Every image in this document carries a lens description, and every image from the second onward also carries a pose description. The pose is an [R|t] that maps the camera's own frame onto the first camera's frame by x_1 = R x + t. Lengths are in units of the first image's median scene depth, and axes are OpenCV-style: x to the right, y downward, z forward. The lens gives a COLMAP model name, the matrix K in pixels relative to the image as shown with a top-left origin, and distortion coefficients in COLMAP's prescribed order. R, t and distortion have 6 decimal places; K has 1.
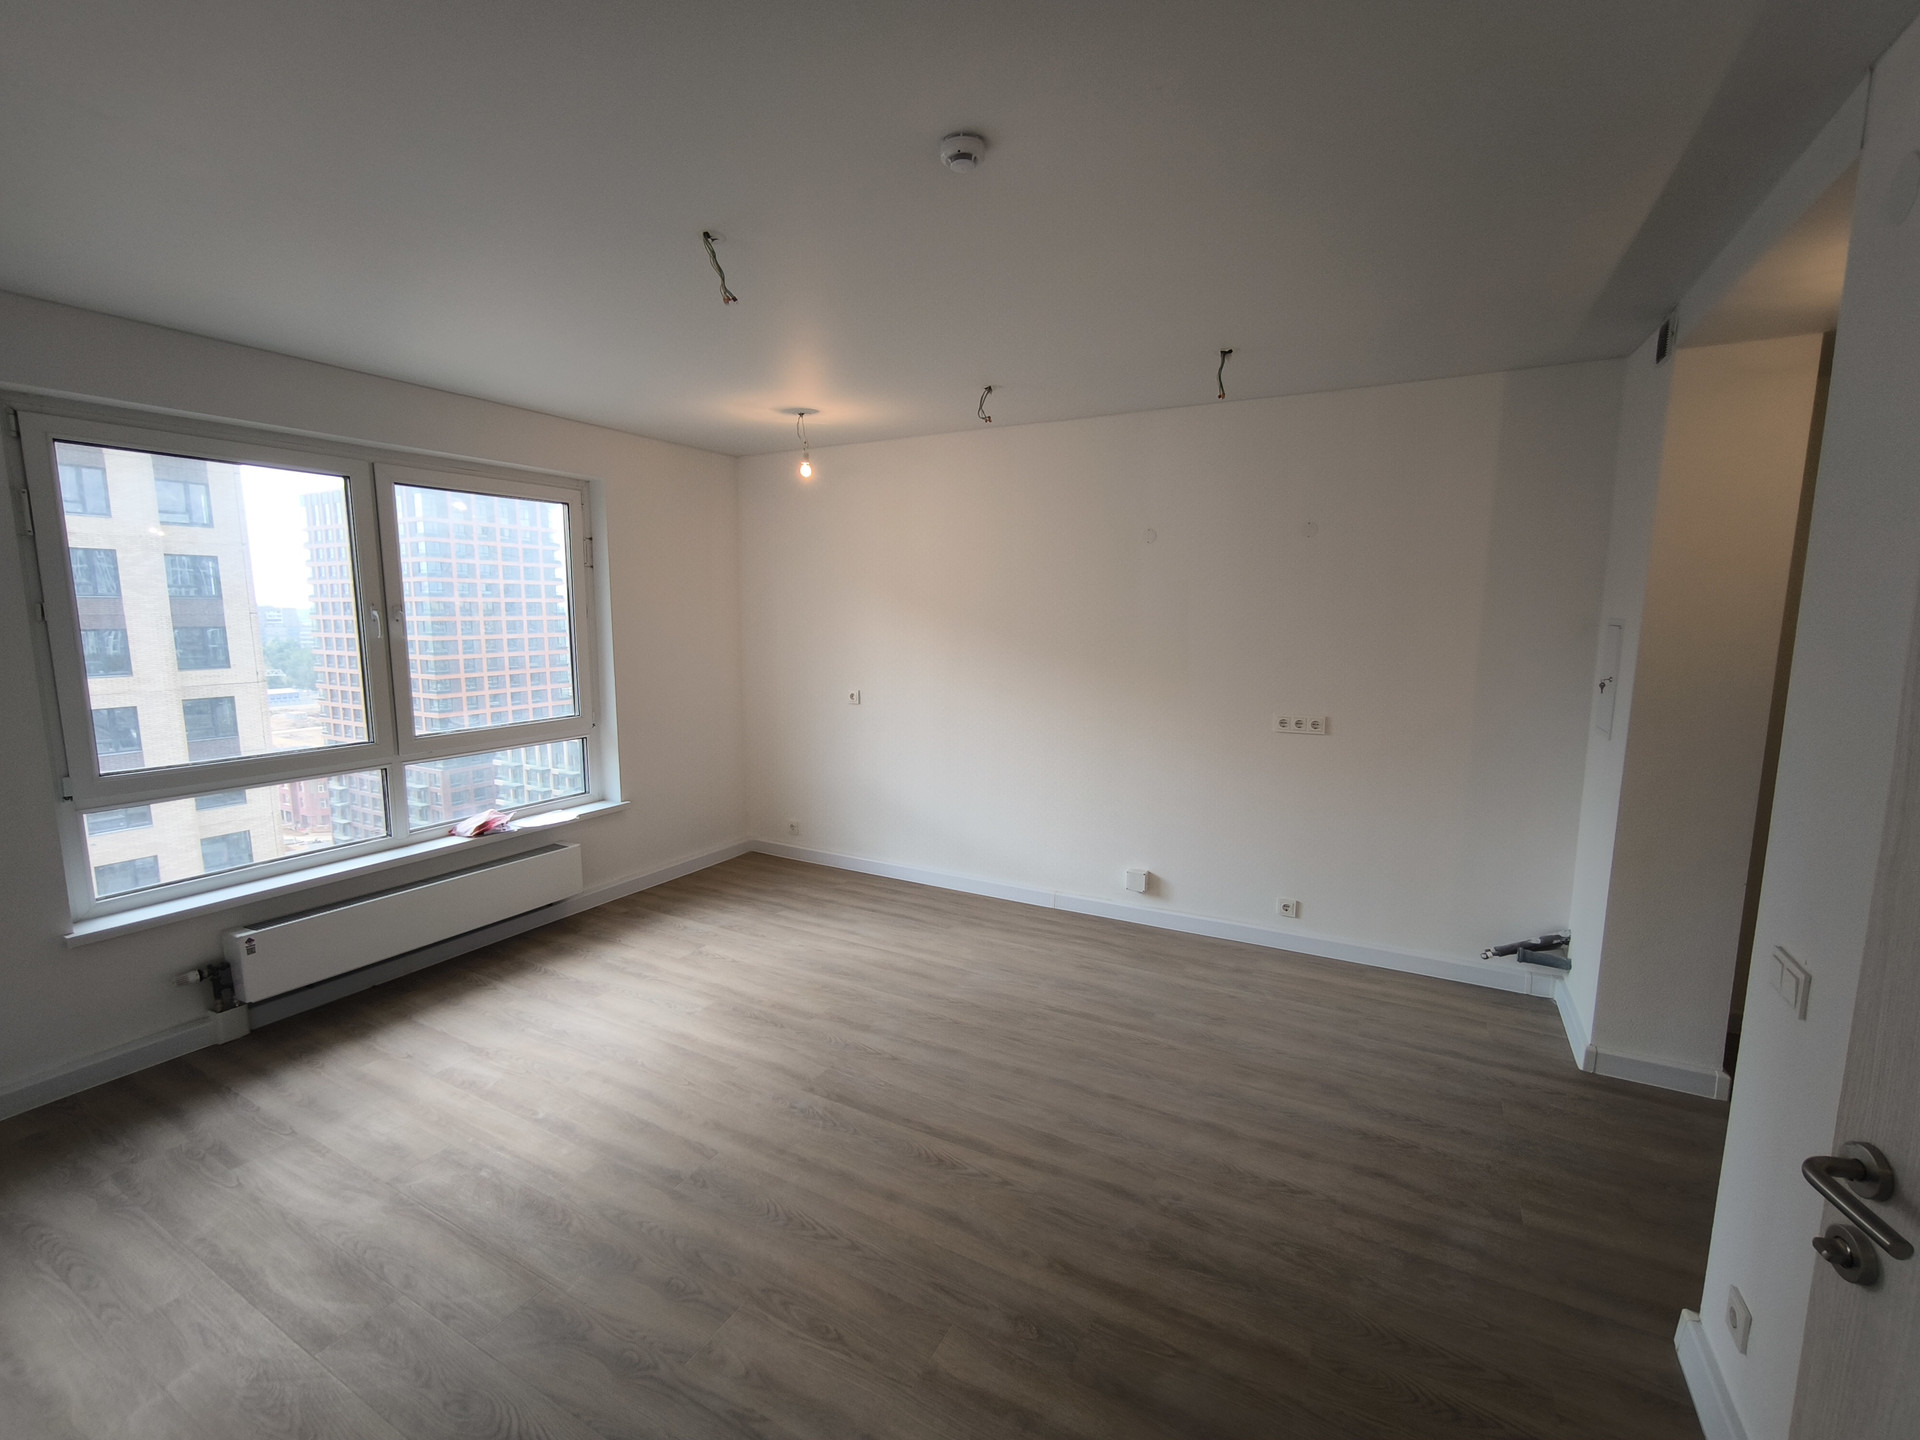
lens RADIAL K [[818.0, 0, 938.5], [0, 818.0, 721.0], [0, 0, 1]] dist [-0.002309, 0.000153]
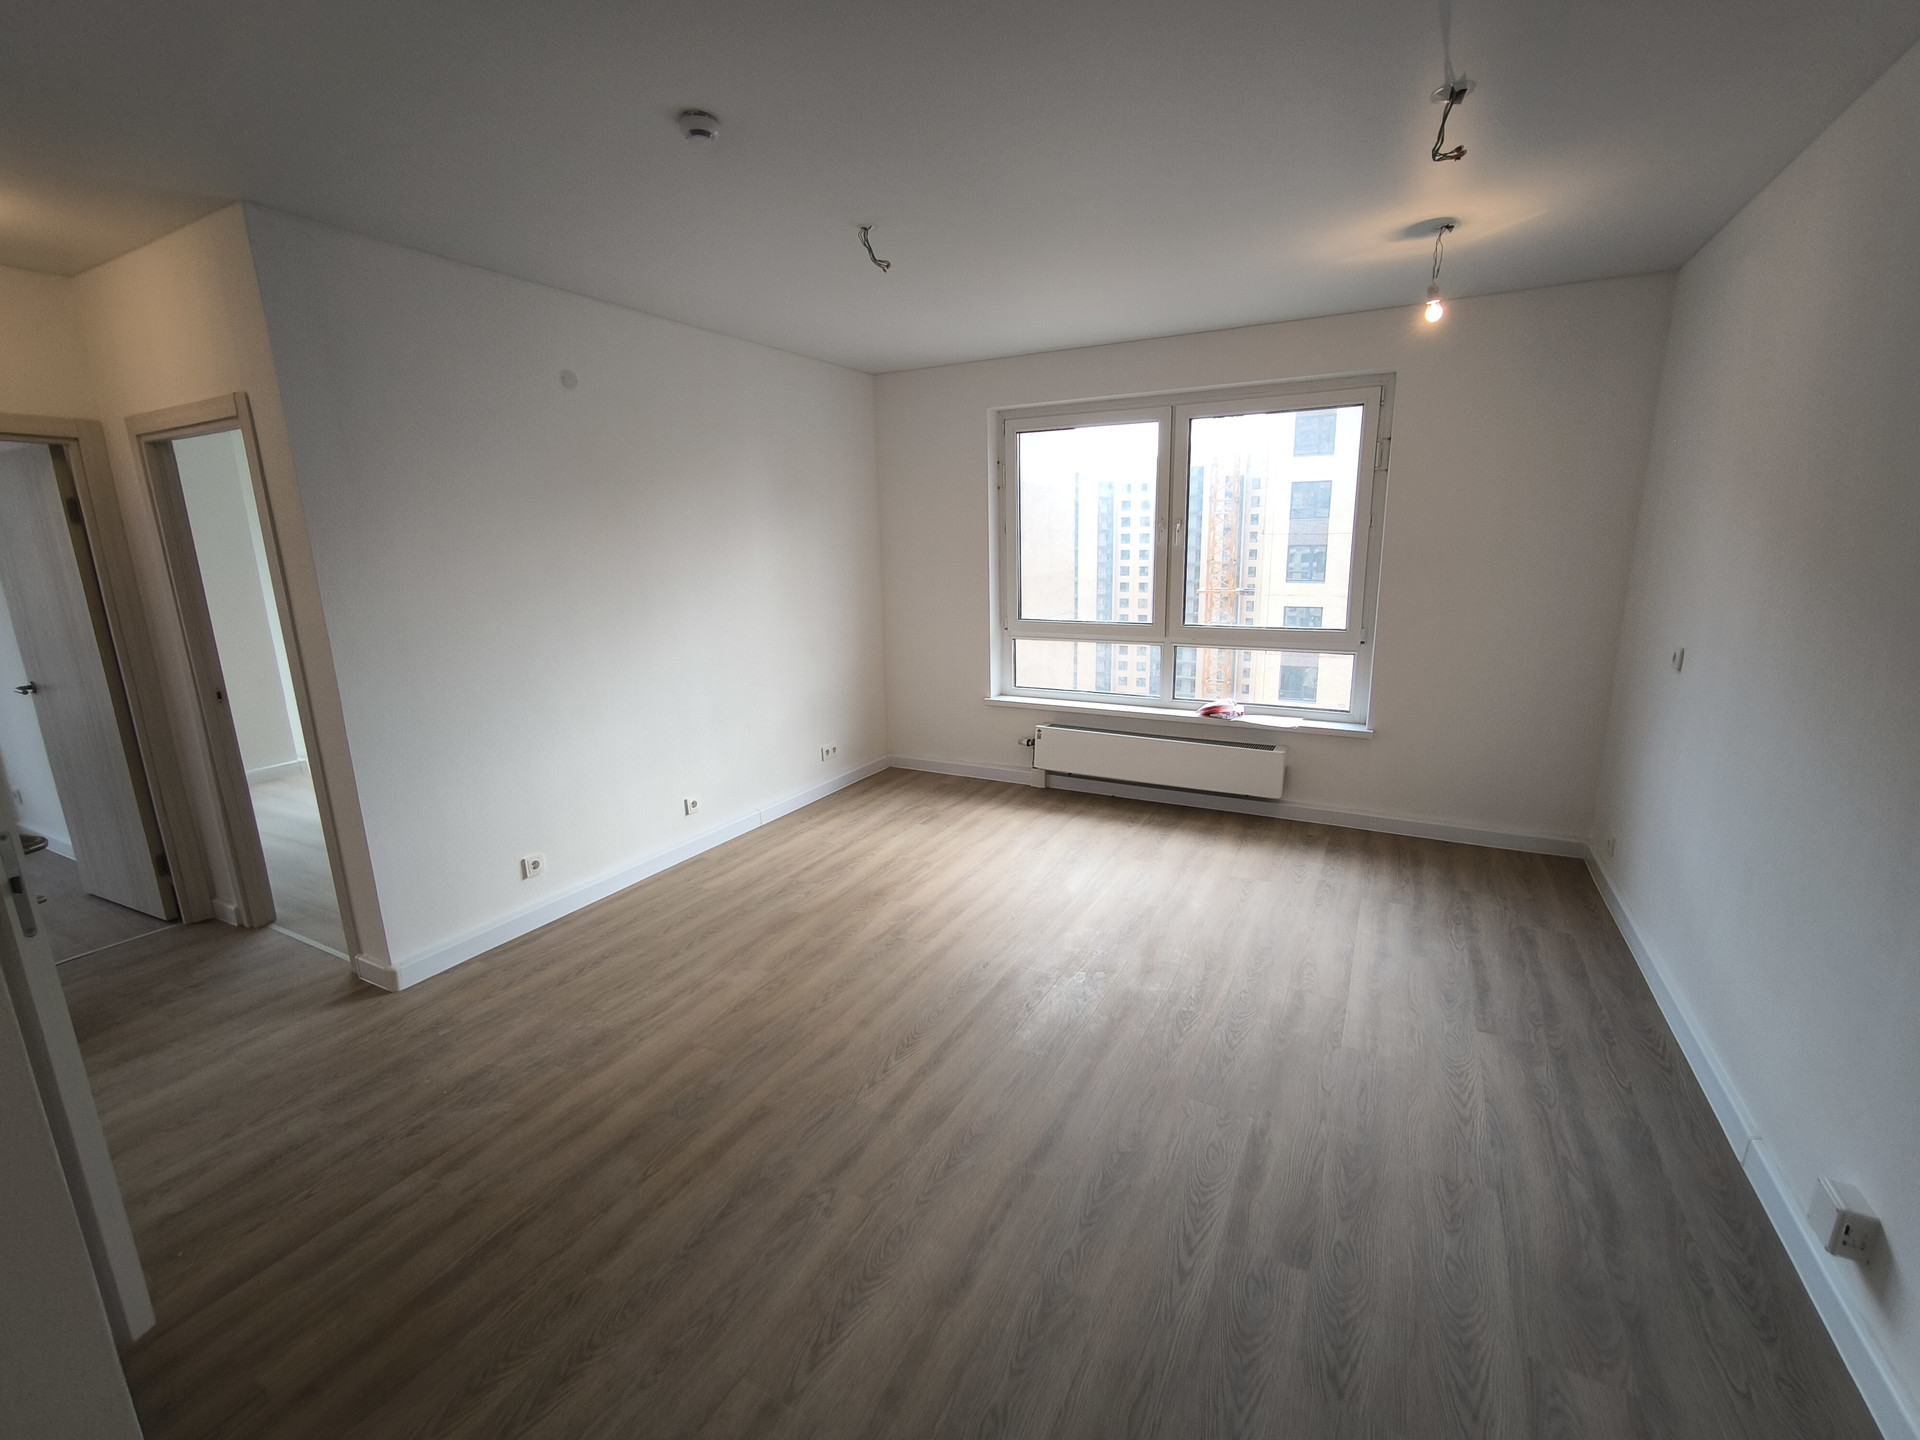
lens RADIAL K [[807.5, 0, 960.0], [0, 807.5, 720.0], [0, 0, 1]] dist [-0.024131, 0.000160]
pose [[0.030597, 0.218001, -0.975469, 0.611313], [-0.111502, 0.970579, 0.213411, -0.067097], [0.993293, 0.102237, 0.054004, 0.635388]]
